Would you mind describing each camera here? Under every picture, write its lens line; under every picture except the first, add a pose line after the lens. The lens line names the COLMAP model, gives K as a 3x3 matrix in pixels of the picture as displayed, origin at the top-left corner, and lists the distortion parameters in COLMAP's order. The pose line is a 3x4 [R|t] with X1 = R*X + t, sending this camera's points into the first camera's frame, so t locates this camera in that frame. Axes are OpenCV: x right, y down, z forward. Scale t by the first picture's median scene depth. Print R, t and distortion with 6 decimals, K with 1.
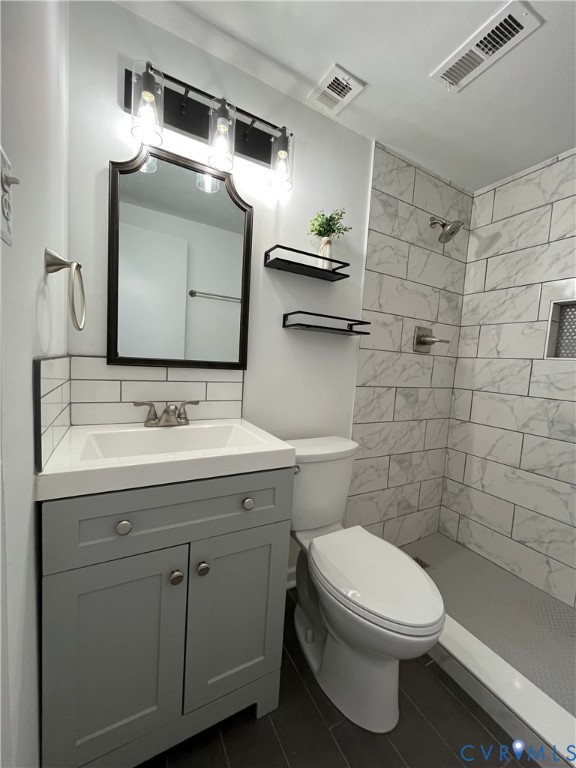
lens RADIAL K [[312.1, 0, 288.6], [0, 312.1, 386.1], [0, 0, 1]] dist [-0.002674, 0.000505]
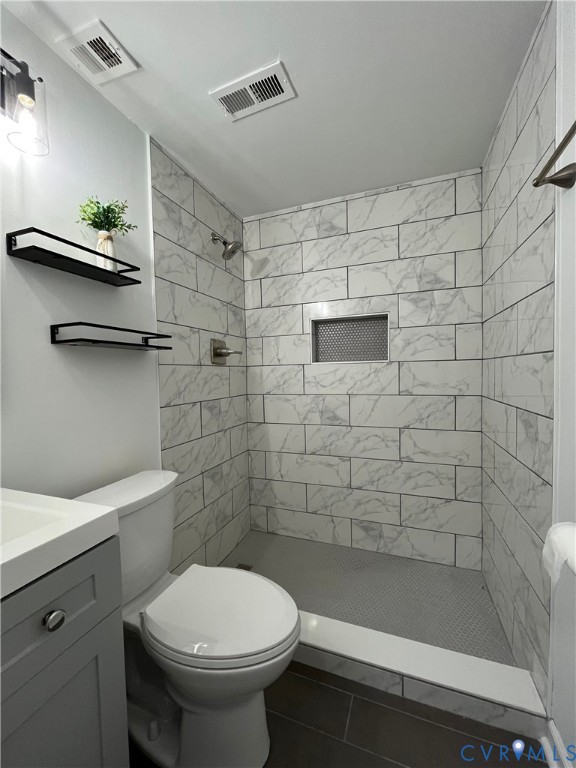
lens RADIAL K [[312.1, 0, 289.5], [0, 312.1, 385.2], [0, 0, 1]] dist [-0.002674, 0.000505]
pose [[0.752218, -0.106255, 0.650290, -0.082025], [0.122340, 0.992274, 0.020618, -0.038770], [-0.647457, 0.064047, 0.759406, 0.100135]]
